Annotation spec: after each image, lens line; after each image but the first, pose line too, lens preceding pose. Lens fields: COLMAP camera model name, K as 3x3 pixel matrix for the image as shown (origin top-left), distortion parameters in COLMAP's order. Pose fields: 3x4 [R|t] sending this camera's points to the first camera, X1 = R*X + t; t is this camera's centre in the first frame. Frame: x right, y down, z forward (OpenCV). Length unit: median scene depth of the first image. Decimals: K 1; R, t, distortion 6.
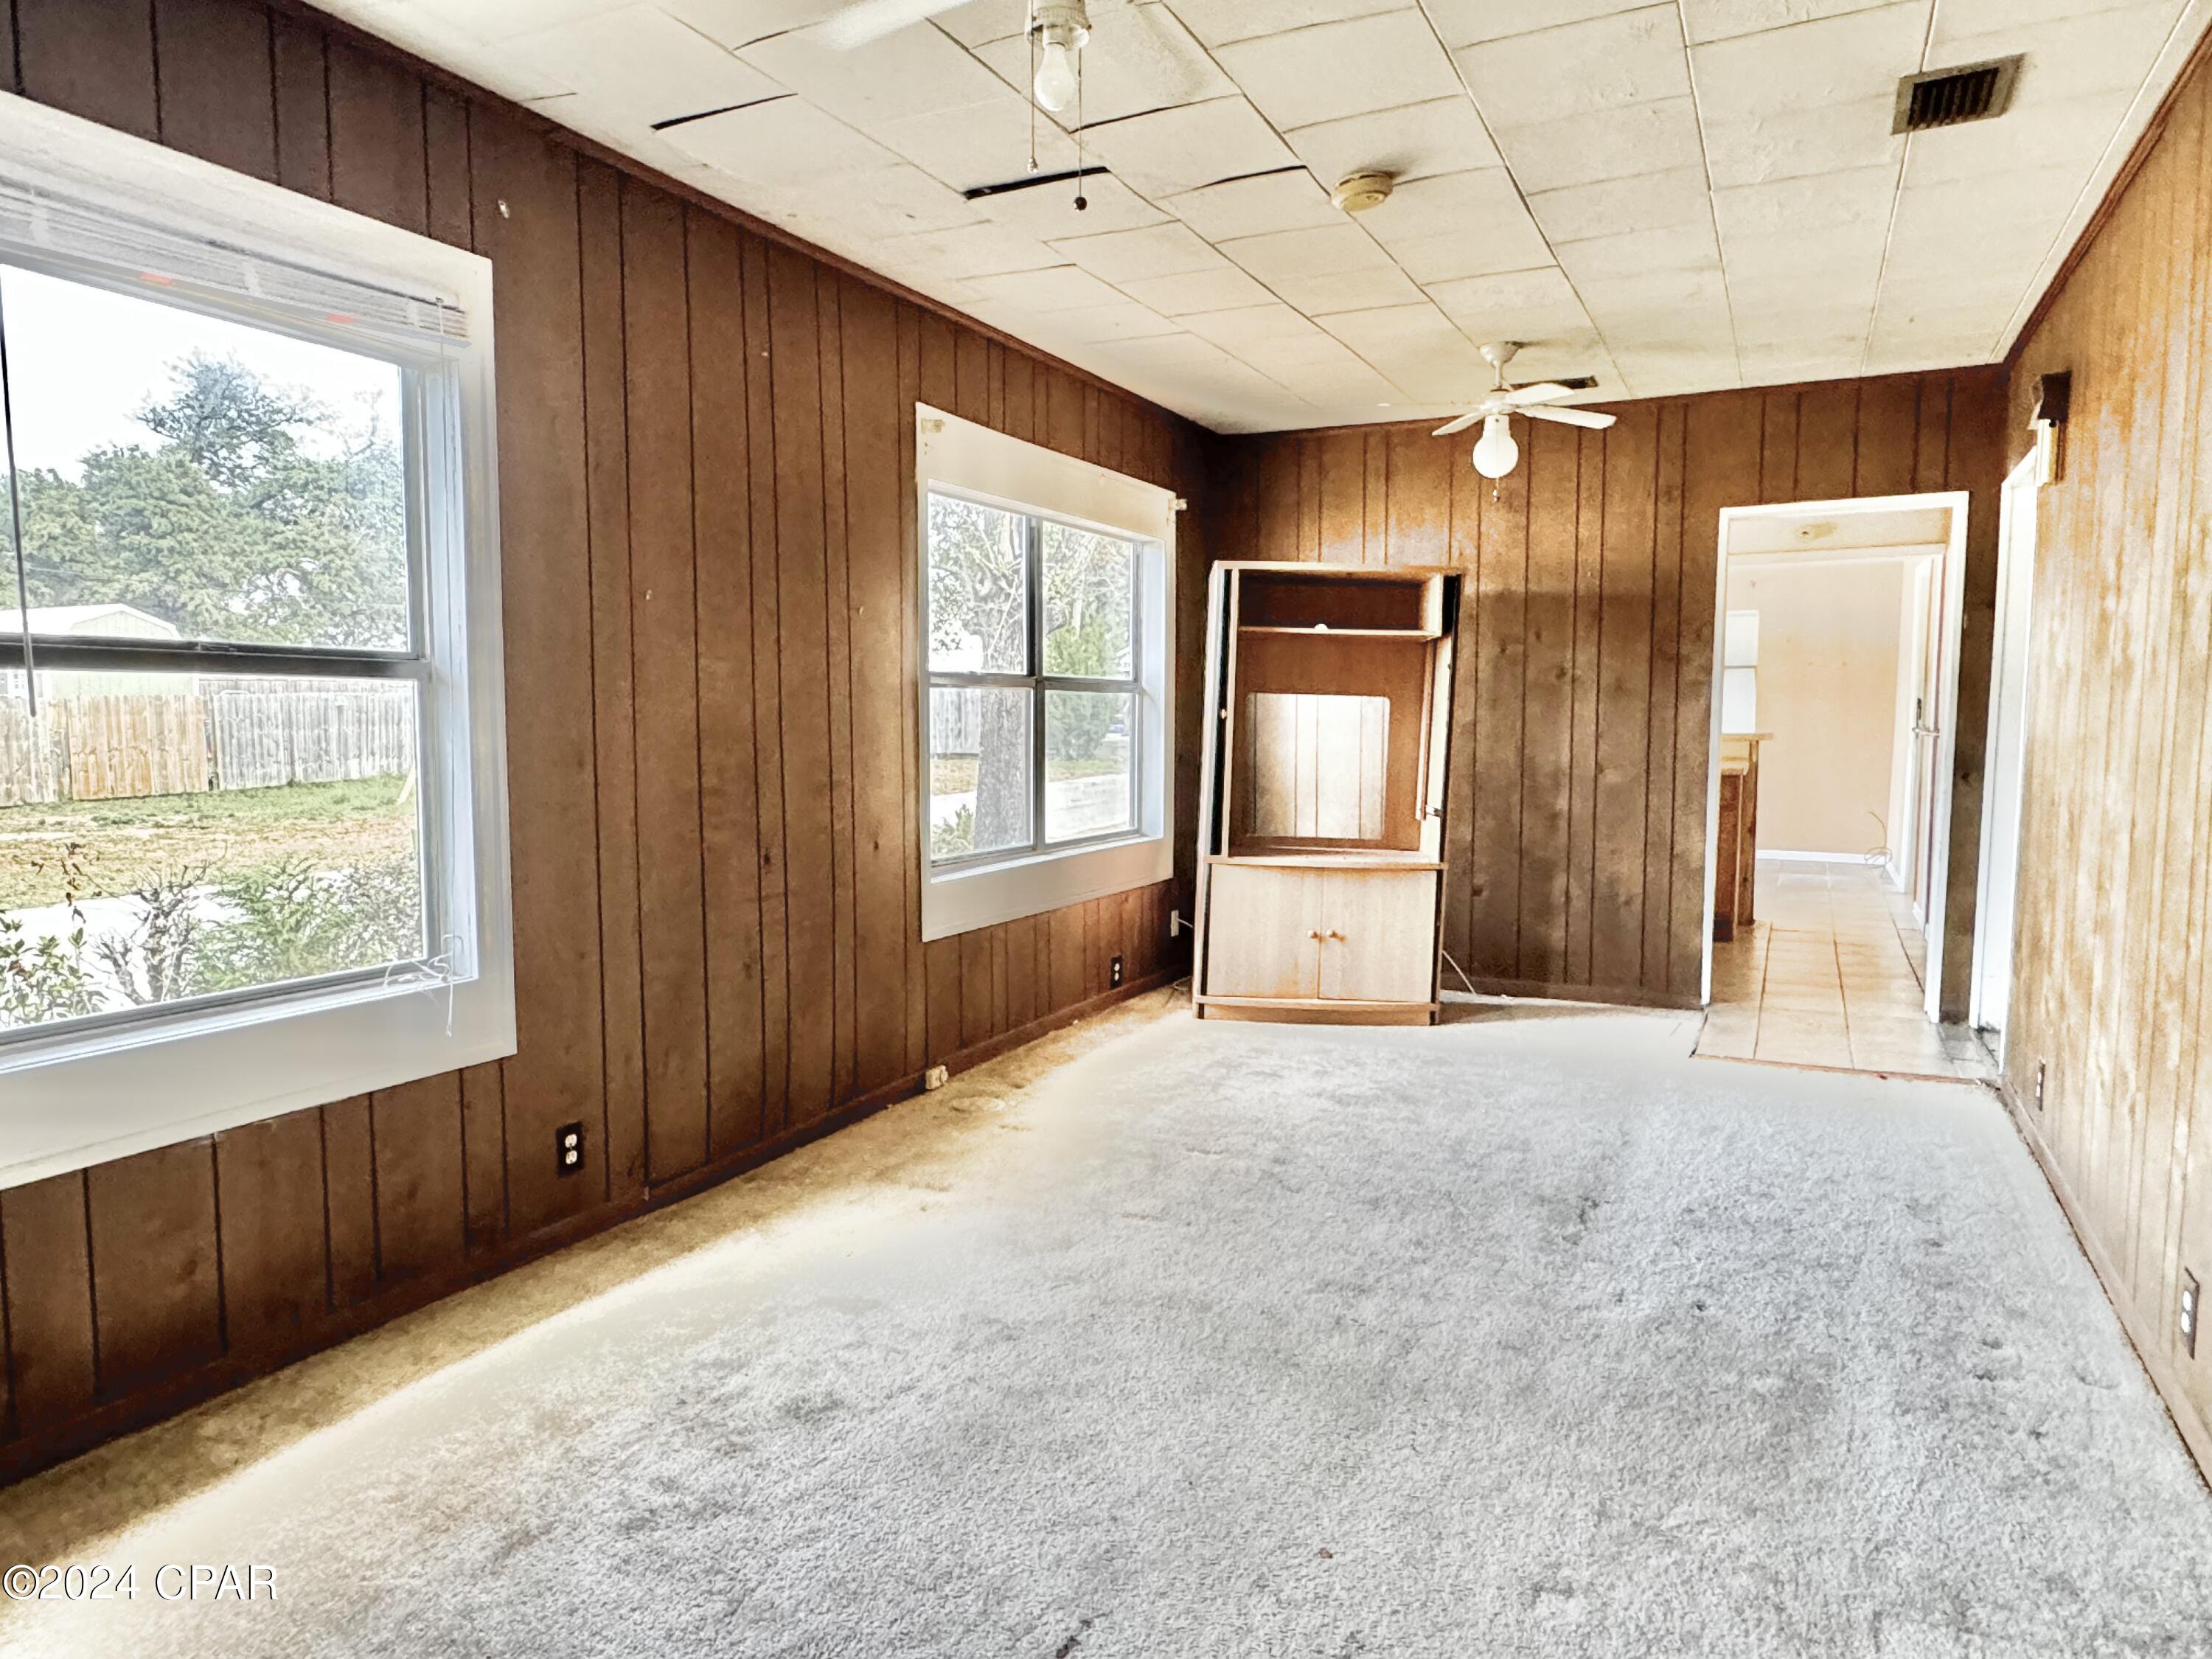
lens RADIAL K [[1370.1, 0, 1105.7], [0, 1370.1, 833.1], [0, 0, 1]] dist [-0.002329, 0.000019]
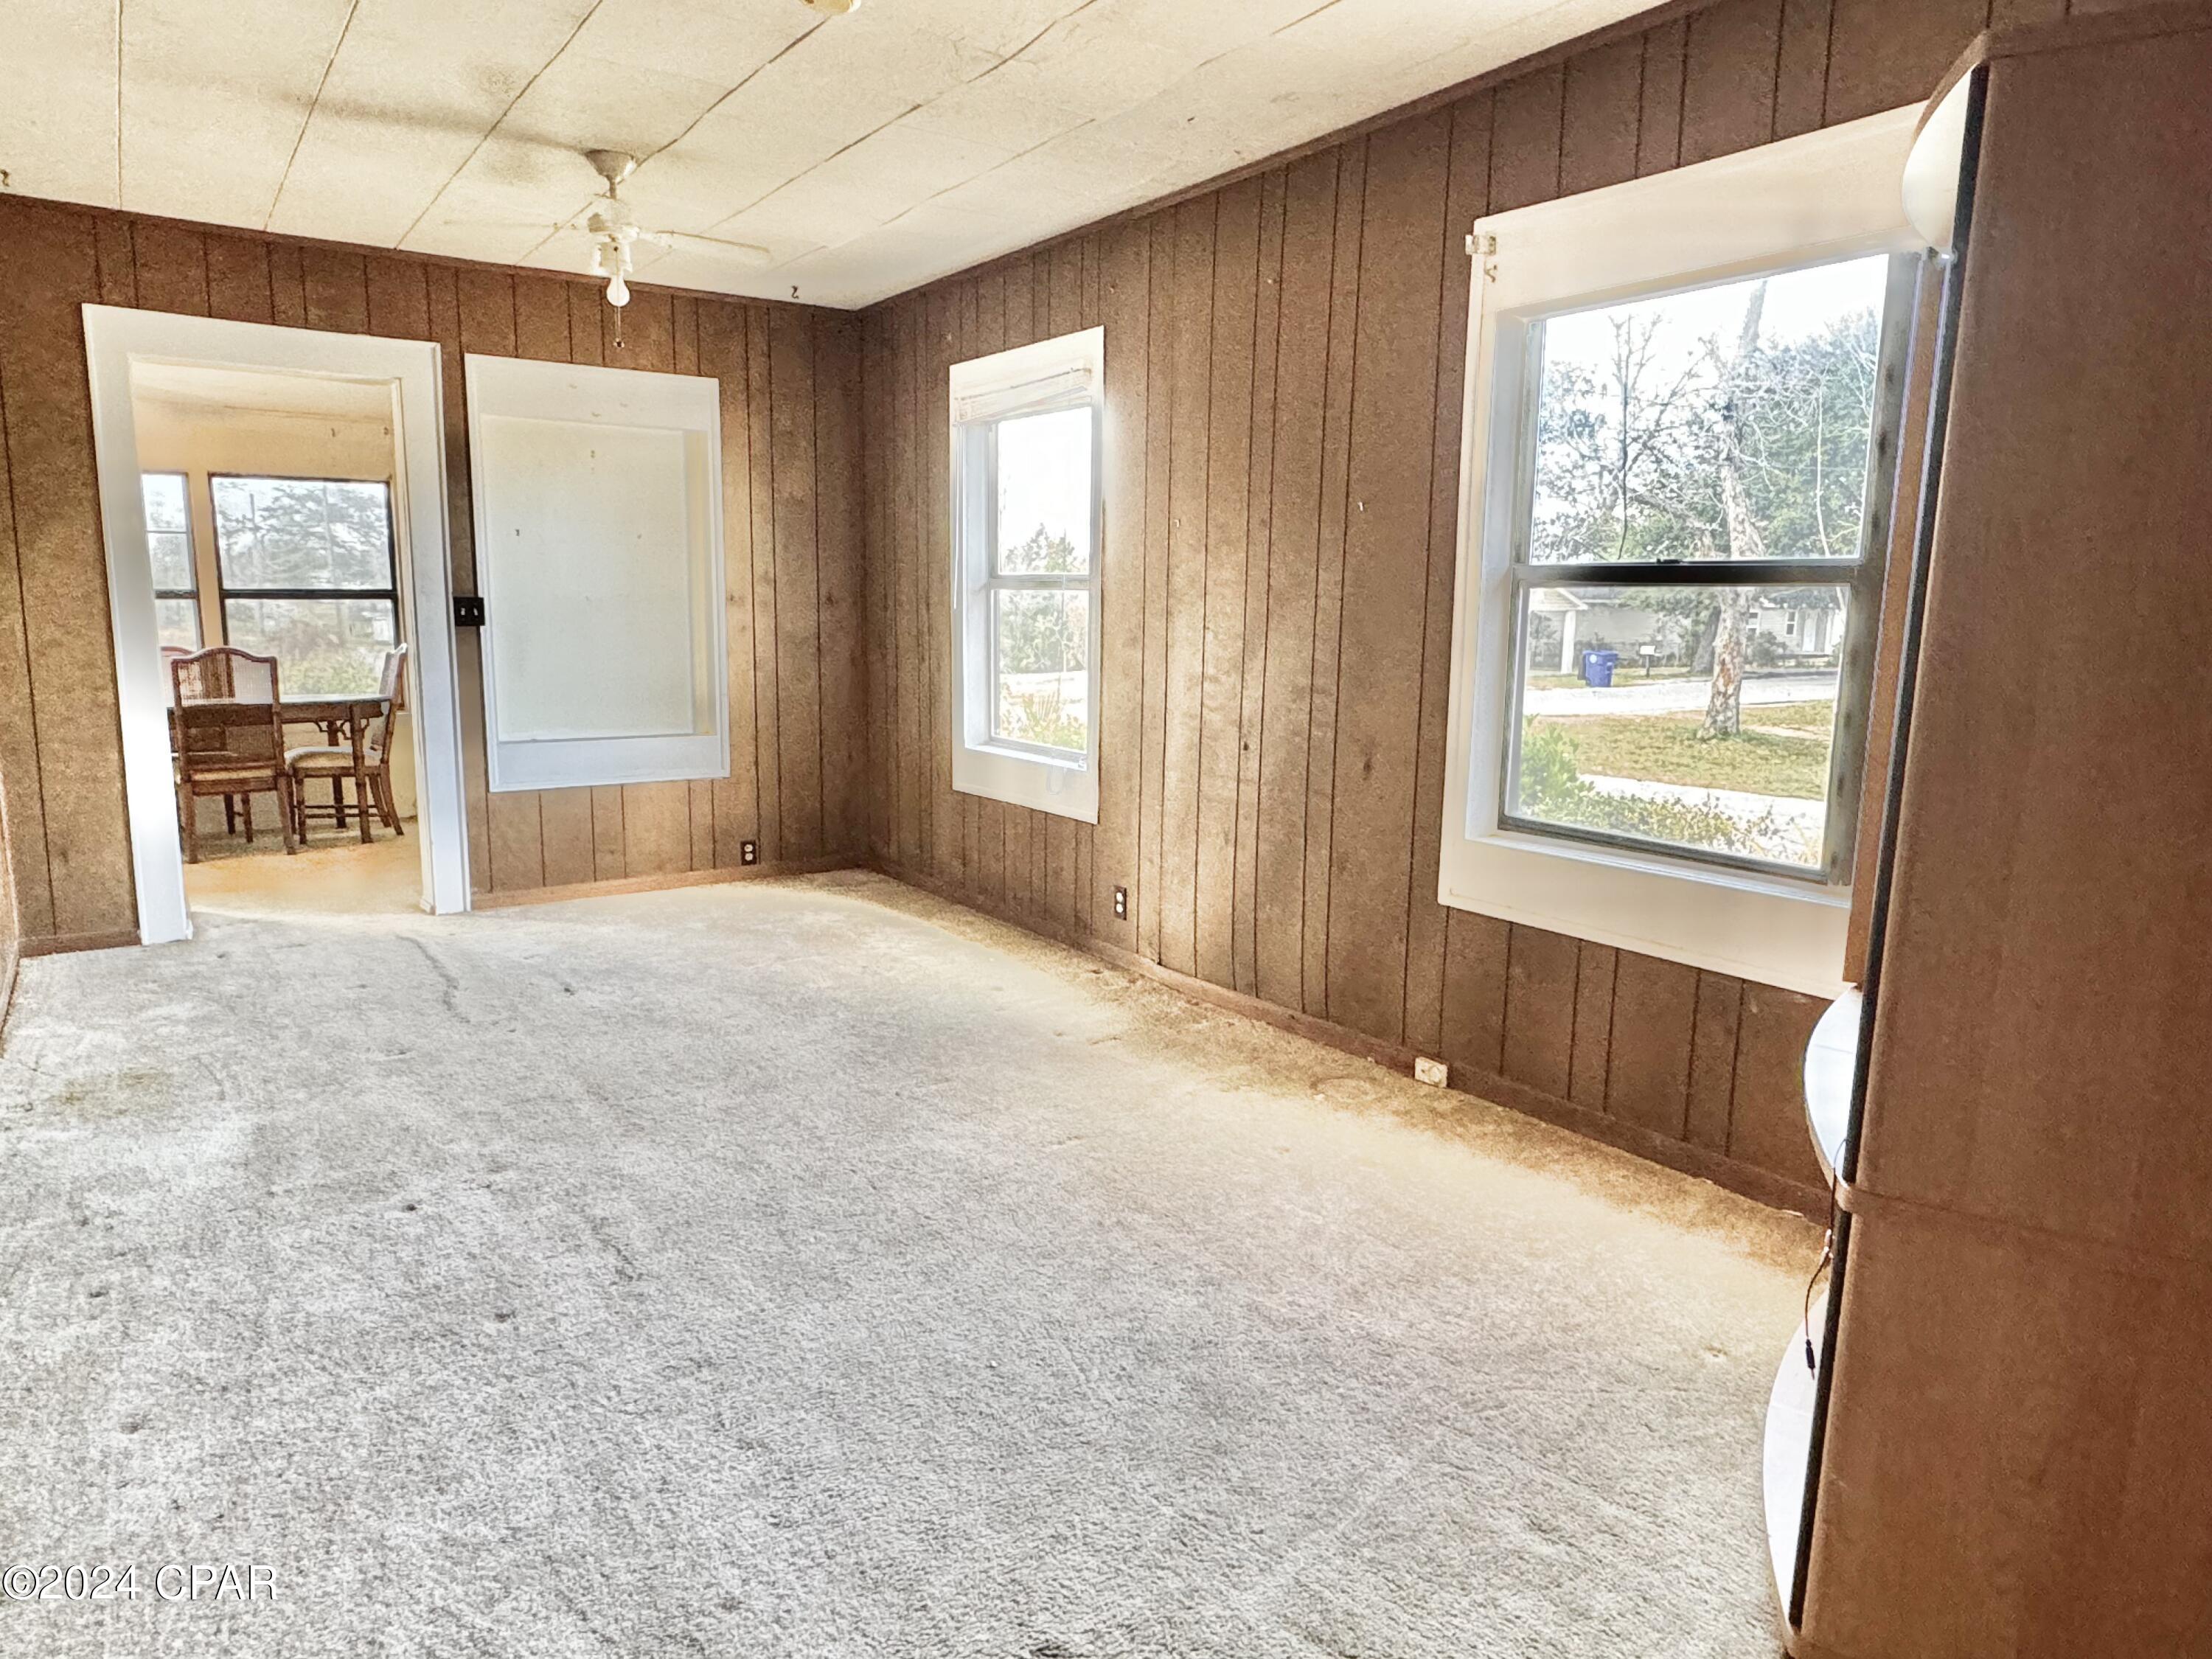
lens RADIAL K [[1370.1, 0, 1103.7], [0, 1370.1, 822.8], [0, 0, 1]] dist [-0.002329, 0.000019]
pose [[-0.468600, 0.131954, -0.873500, 0.806841], [-0.095380, 0.975444, 0.198522, -0.133727], [0.878247, 0.176342, -0.444507, 1.427609]]
